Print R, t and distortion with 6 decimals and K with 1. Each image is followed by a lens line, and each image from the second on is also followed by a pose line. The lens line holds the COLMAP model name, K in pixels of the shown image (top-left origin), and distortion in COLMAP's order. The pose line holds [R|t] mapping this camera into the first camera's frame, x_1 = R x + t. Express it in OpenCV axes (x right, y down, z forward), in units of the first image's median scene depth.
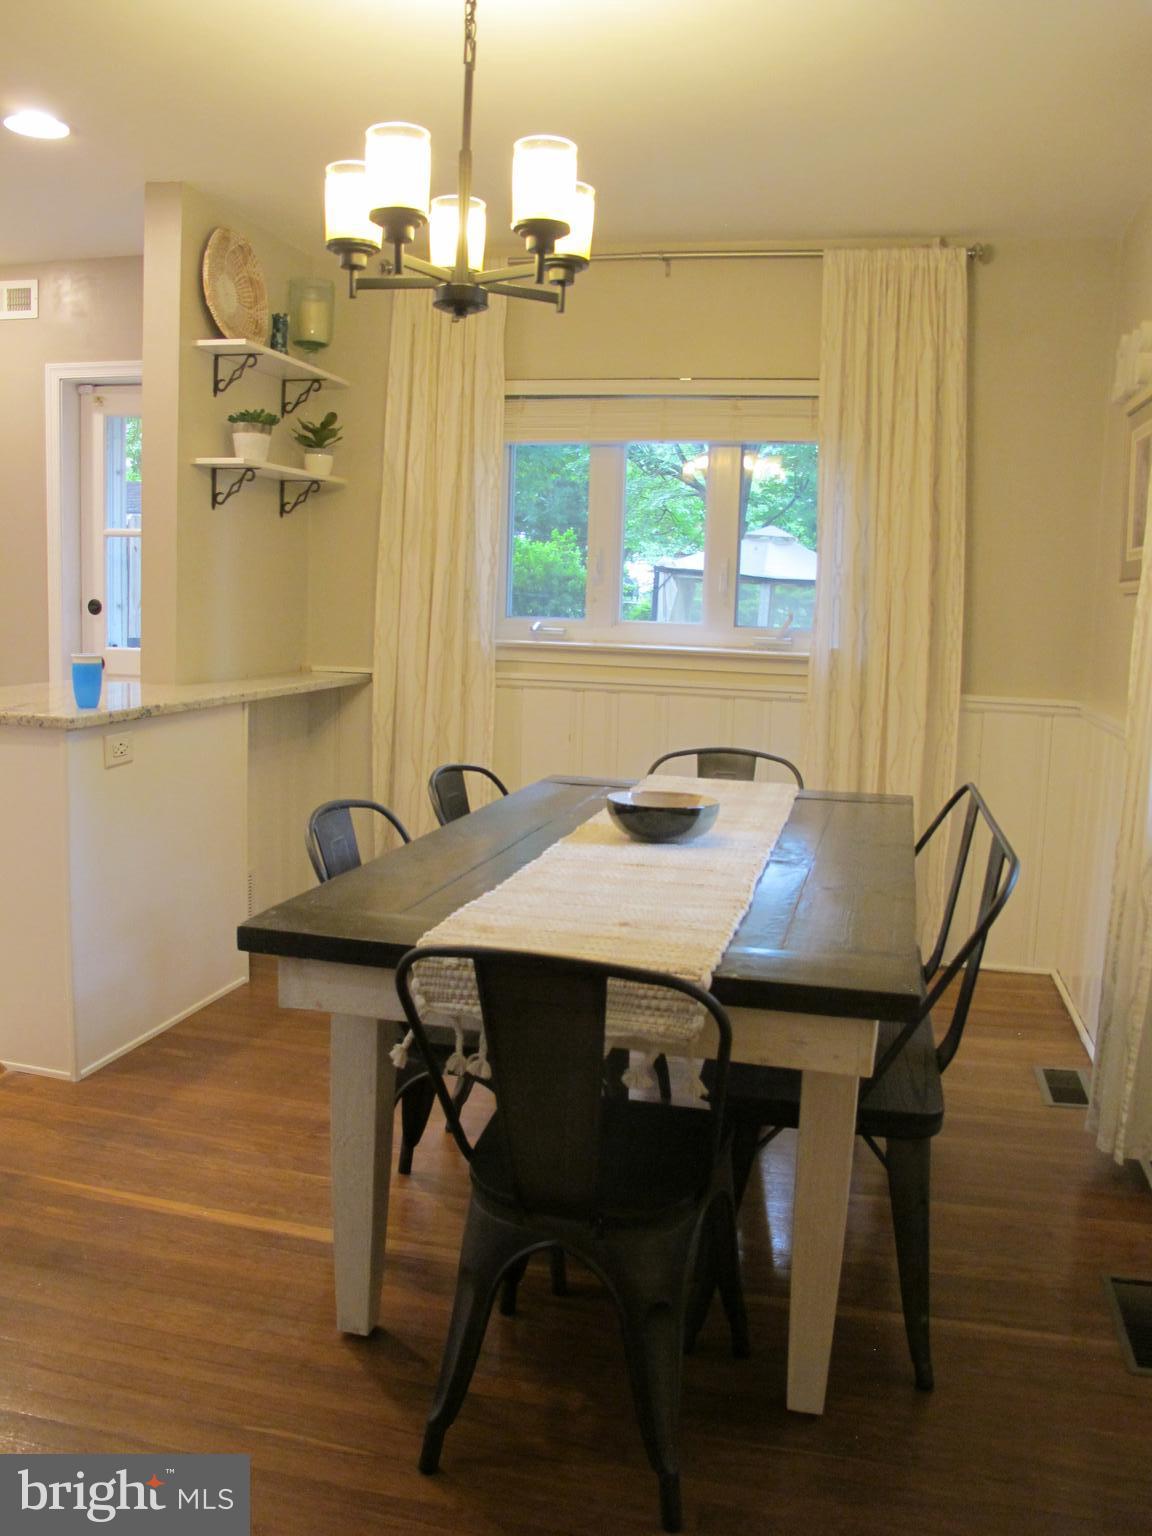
lens RADIAL K [[1278.1, 0, 576.0], [0, 1278.1, 768.0], [0, 0, 1]] dist [-0.149160, 0.125105]
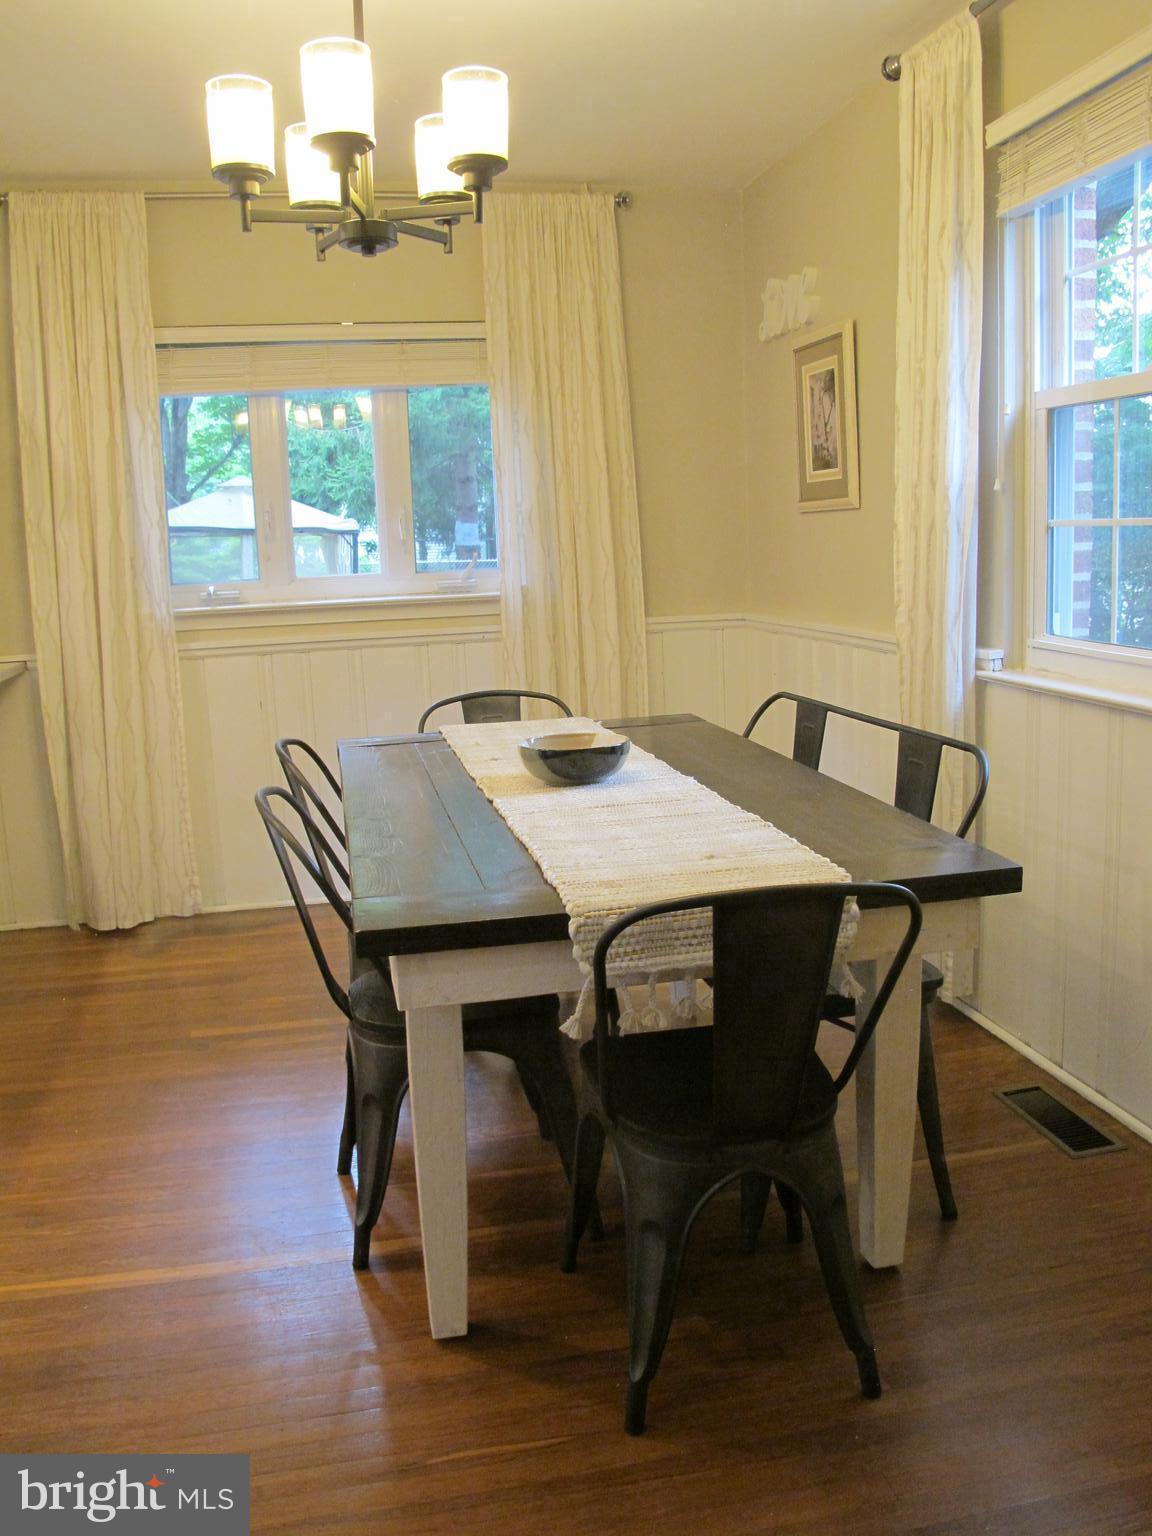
lens RADIAL K [[1280.6, 0, 549.6], [0, 1280.6, 762.6], [0, 0, 1]] dist [-0.151389, 0.116343]
pose [[0.902043, -0.138996, 0.408656, -0.230275], [0.123885, 0.990271, 0.063364, -0.016058], [-0.413487, -0.006530, 0.910486, 0.054857]]
